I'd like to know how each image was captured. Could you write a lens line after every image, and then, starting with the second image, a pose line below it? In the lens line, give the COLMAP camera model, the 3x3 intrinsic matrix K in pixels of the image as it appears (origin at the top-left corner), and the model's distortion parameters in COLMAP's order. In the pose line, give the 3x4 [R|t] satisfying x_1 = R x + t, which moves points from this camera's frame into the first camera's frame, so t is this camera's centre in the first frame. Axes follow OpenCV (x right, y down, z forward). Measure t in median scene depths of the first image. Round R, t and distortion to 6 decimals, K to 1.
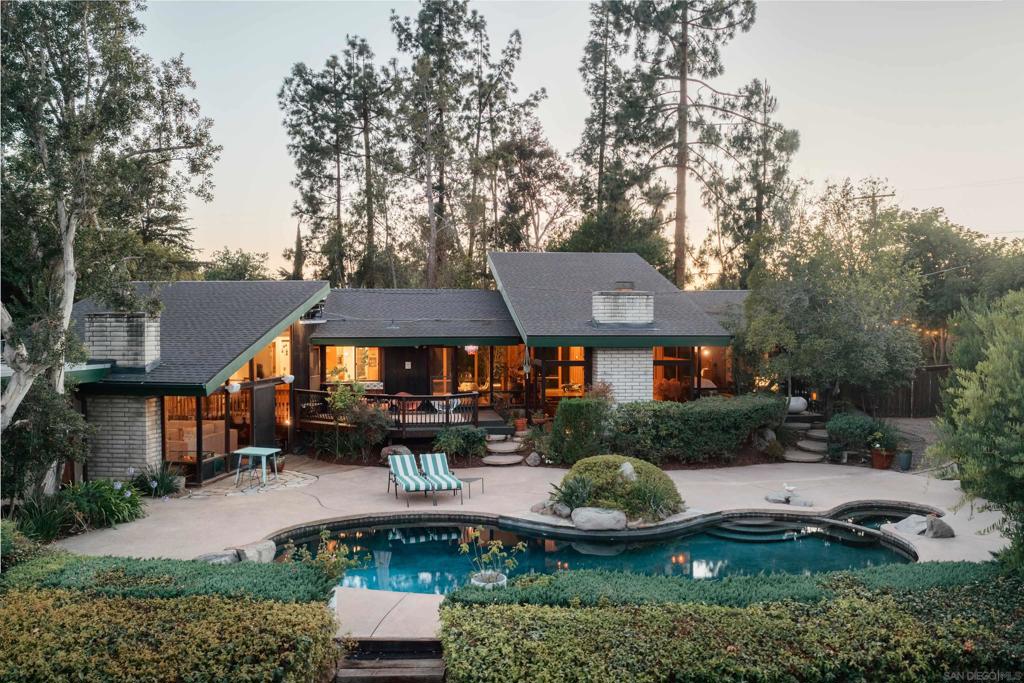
lens RADIAL K [[842.4, 0, 515.6], [0, 842.4, 354.5], [0, 0, 1]] dist [0.007695, -0.014612]
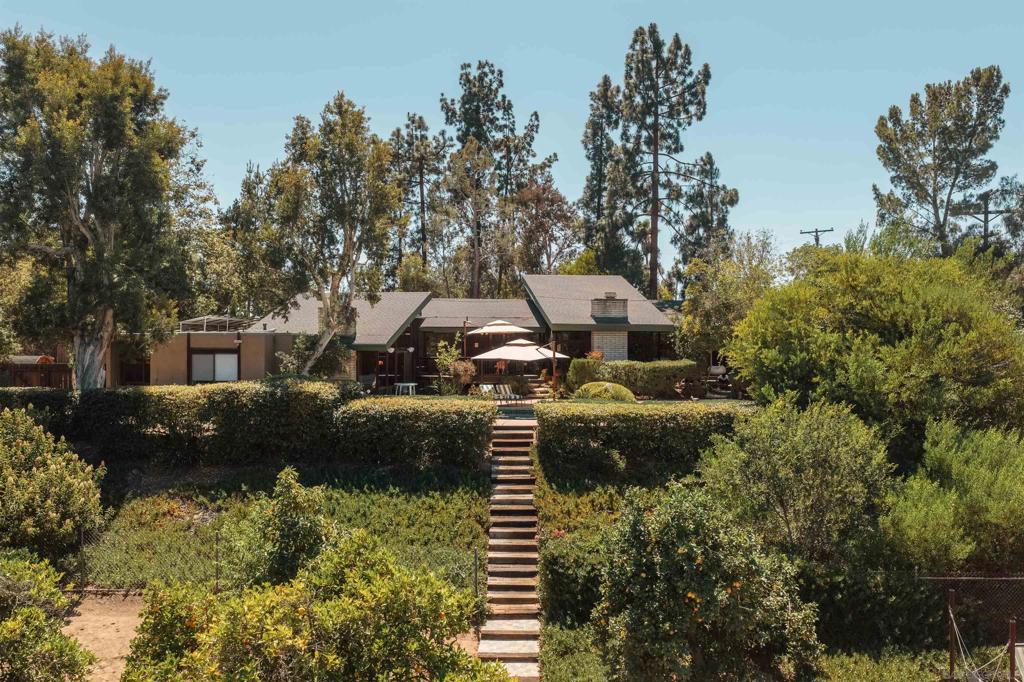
lens RADIAL K [[842.4, 0, 515.6], [0, 842.4, 354.0], [0, 0, 1]] dist [0.007695, -0.014612]
pose [[0.999999, 0.000663, -0.001593, -0.033901], [-0.000707, 0.999611, -0.027876, 0.049001], [0.001574, 0.027877, 0.999610, -0.401289]]
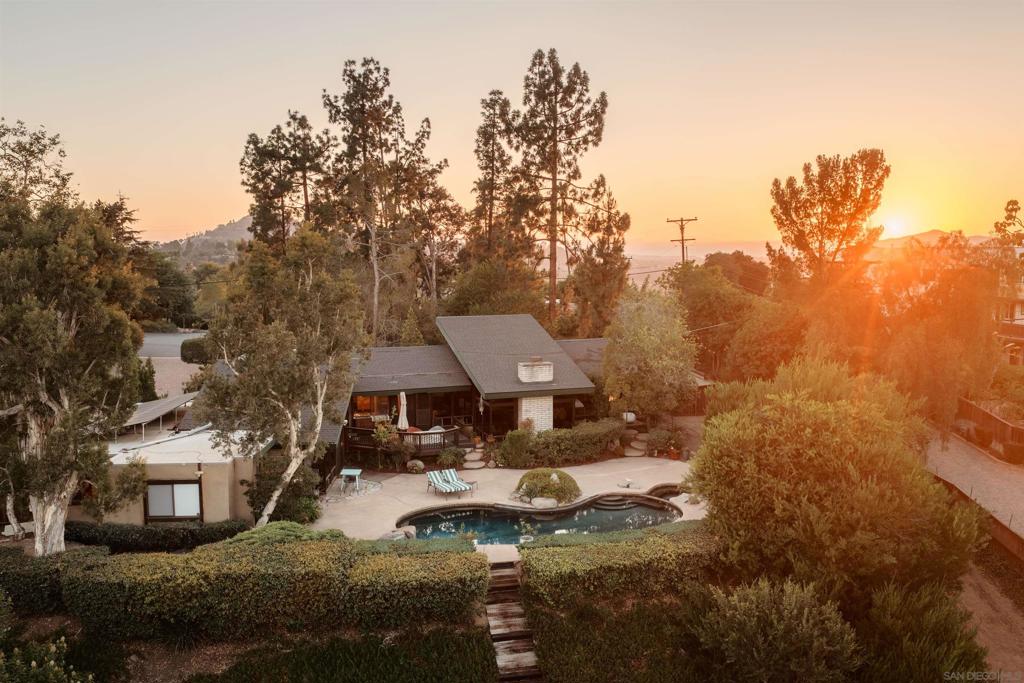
lens RADIAL K [[842.4, 0, 515.6], [0, 842.4, 354.5], [0, 0, 1]] dist [0.007695, -0.014612]
pose [[0.980499, -0.025683, 0.194839, -0.151904], [0.009491, 0.996455, 0.083588, -0.143798], [-0.196296, -0.080109, 0.977267, -0.416203]]
